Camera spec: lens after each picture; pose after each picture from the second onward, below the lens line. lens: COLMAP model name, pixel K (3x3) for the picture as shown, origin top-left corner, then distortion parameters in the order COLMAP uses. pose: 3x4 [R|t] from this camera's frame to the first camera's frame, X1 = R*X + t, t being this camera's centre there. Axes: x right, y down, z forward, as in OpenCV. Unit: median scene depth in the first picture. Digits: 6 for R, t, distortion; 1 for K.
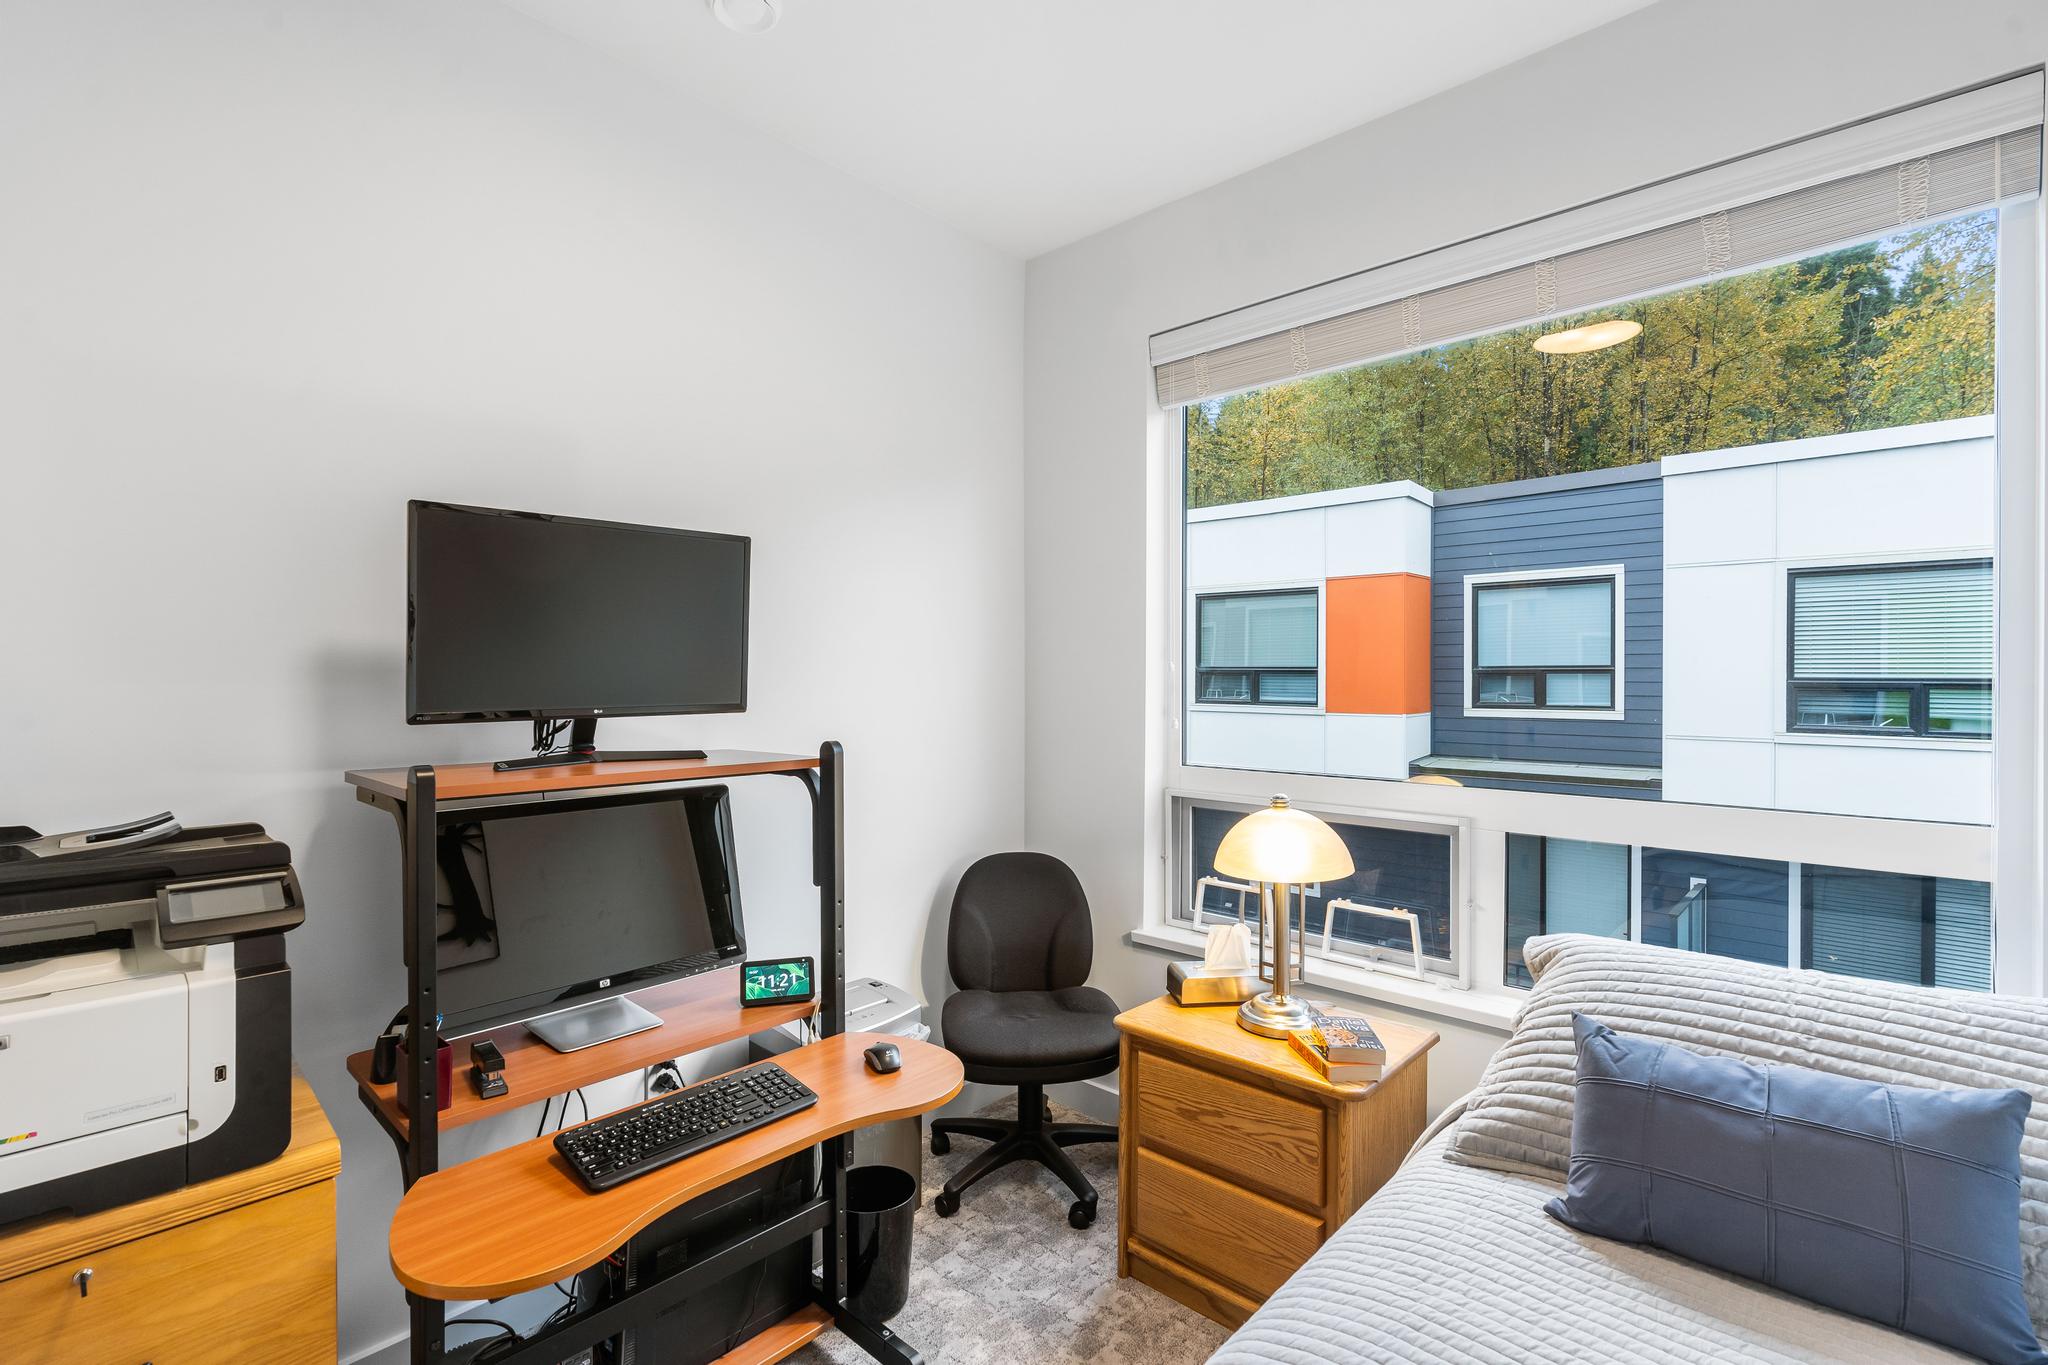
lens RADIAL K [[928.4, 0, 1010.0], [0, 928.4, 684.2], [0, 0, 1]] dist [-0.005496, 0.000192]
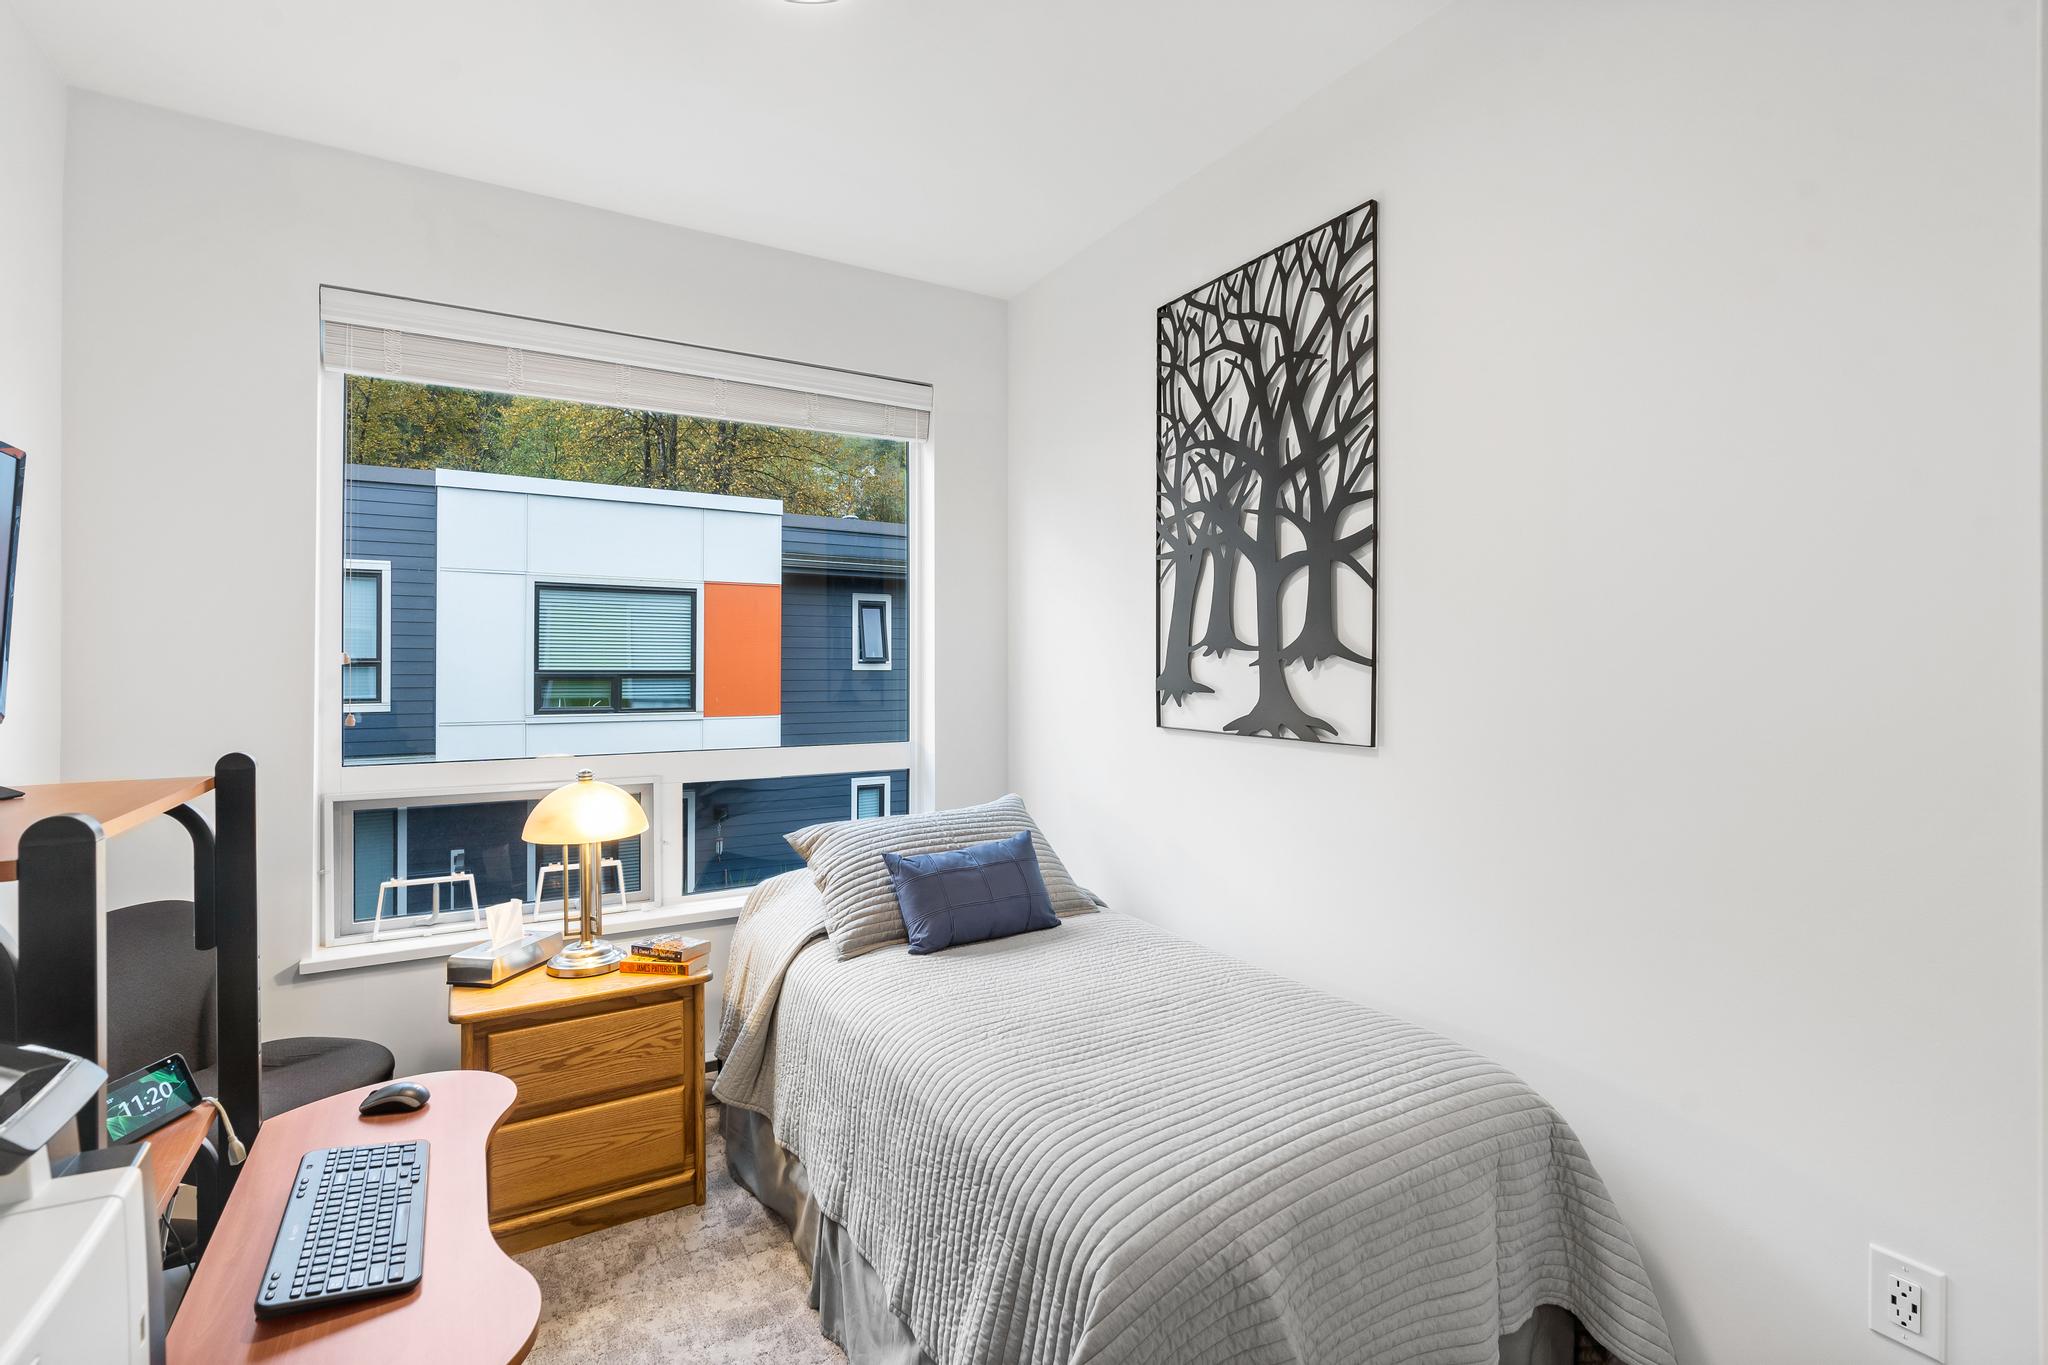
lens RADIAL K [[943.9, 0, 1013.2], [0, 943.9, 669.3], [0, 0, 1]] dist [-0.002708, 0.000666]
pose [[0.278747, -0.001234, 0.960364, -0.195067], [0.009600, 0.999953, -0.001502, -0.000109], [-0.960317, 0.009638, 0.278746, 0.042475]]
